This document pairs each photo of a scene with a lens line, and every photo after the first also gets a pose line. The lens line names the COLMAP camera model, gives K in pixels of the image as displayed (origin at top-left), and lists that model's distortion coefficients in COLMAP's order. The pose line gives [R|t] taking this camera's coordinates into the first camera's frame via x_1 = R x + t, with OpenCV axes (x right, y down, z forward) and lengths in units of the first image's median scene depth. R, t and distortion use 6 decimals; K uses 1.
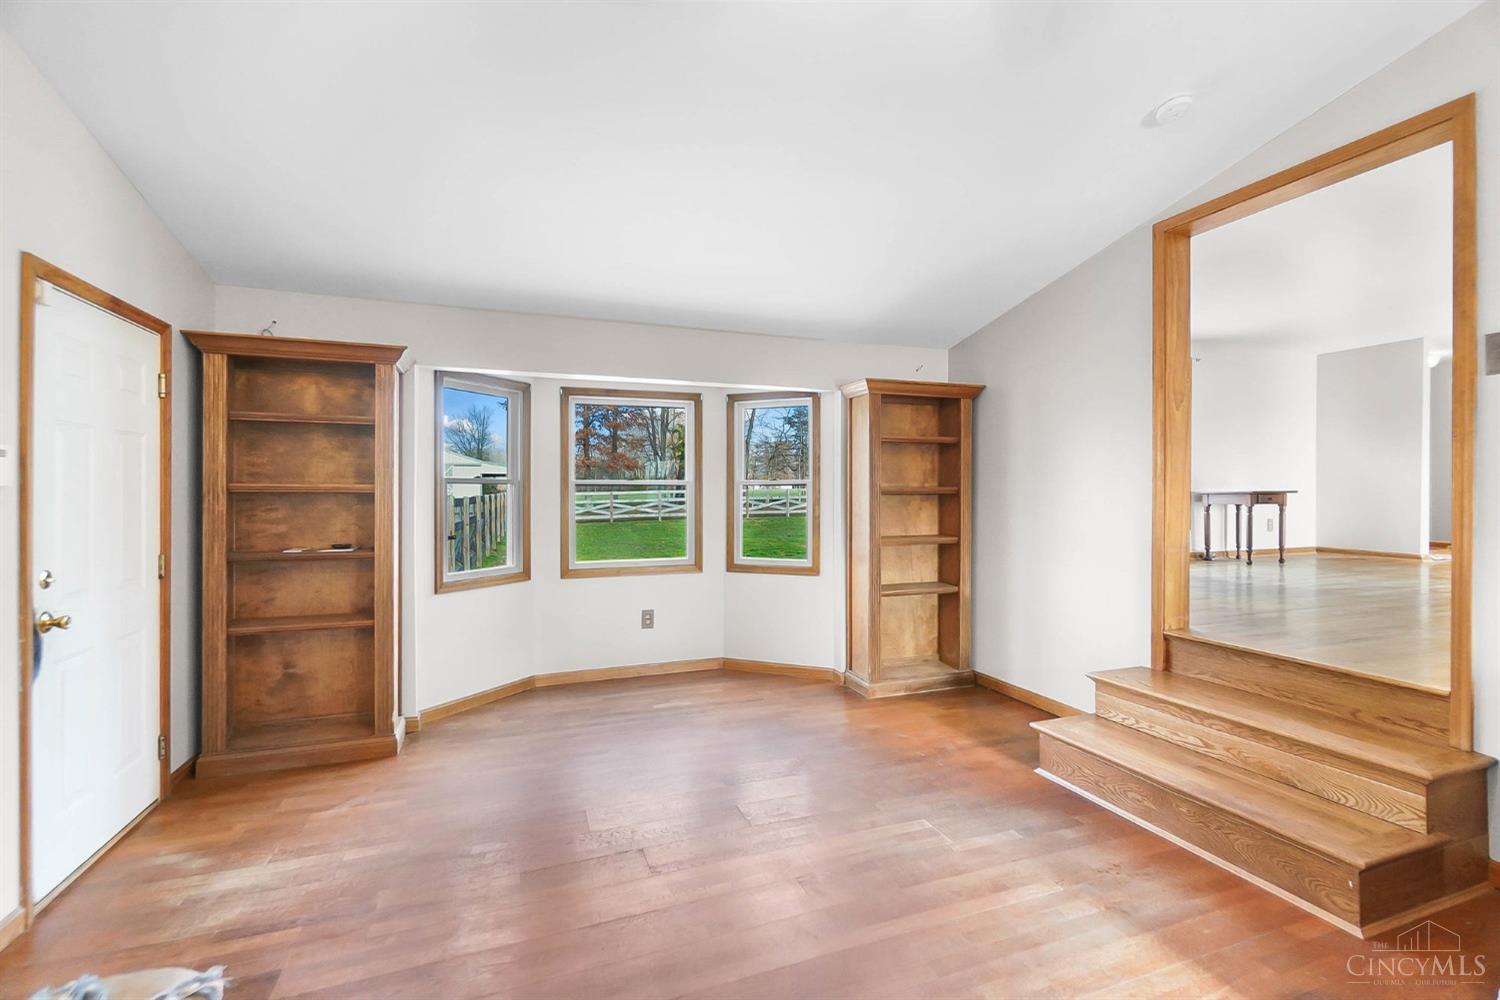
lens RADIAL K [[650.5, 0, 750.0], [0, 650.5, 500.0], [0, 0, 1]] dist [0.001574, -0.000557]
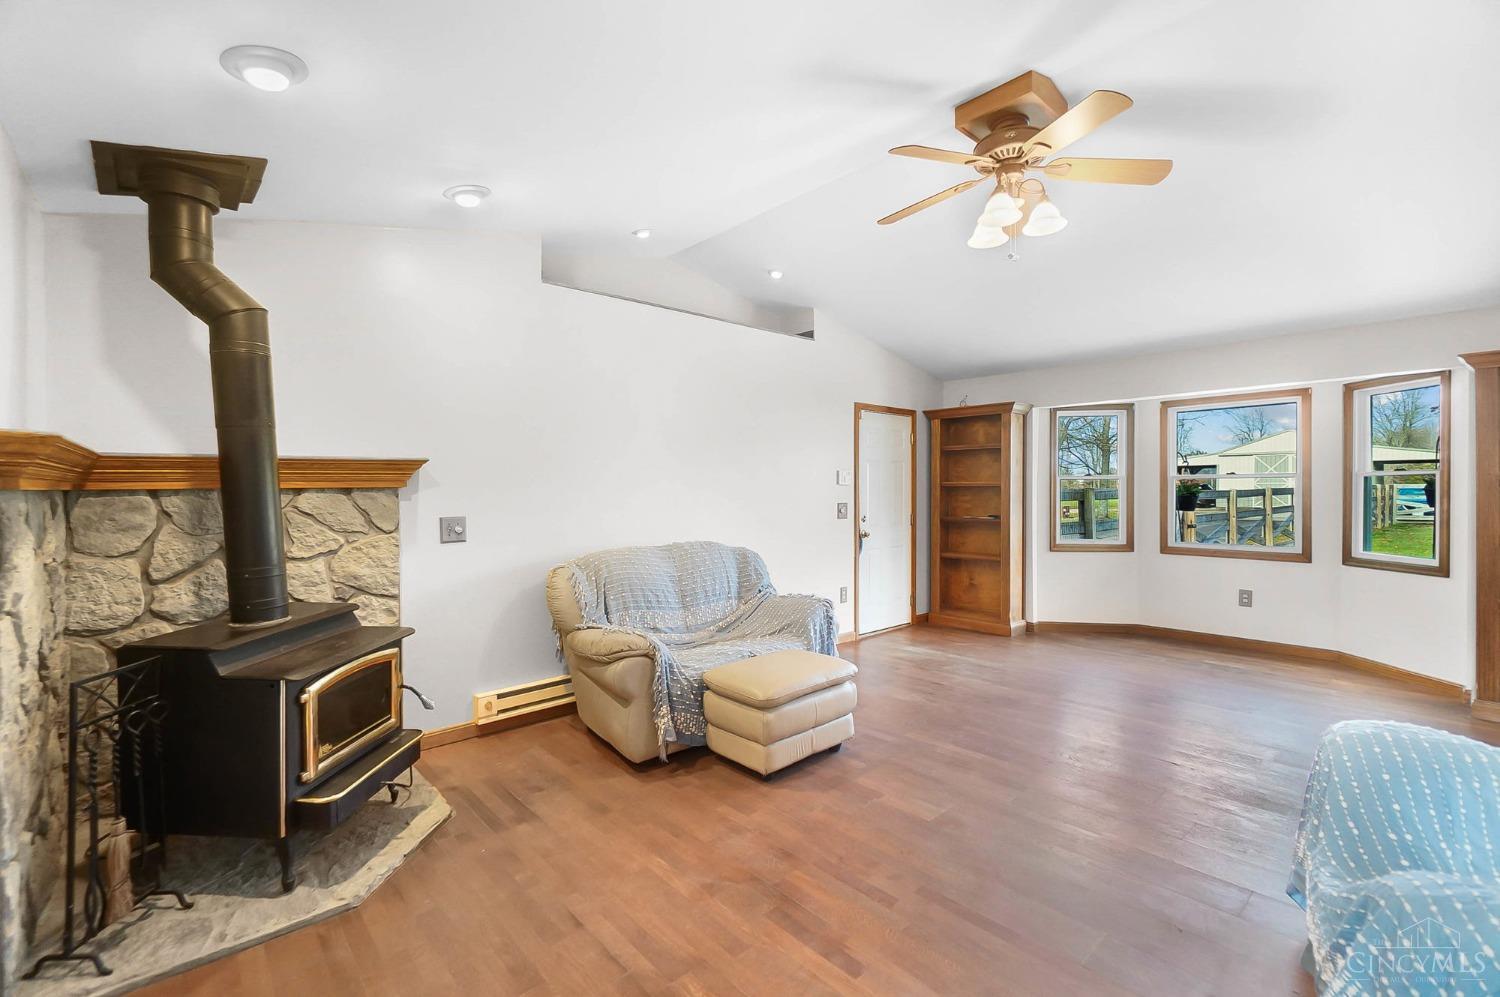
lens RADIAL K [[650.5, 0, 750.0], [0, 650.5, 498.5], [0, 0, 1]] dist [0.001574, -0.000557]
pose [[0.373400, 0.012197, -0.927590, 0.799692], [-0.004404, 0.999926, 0.011375, 0.005267], [0.927660, -0.000163, 0.373425, -0.290329]]
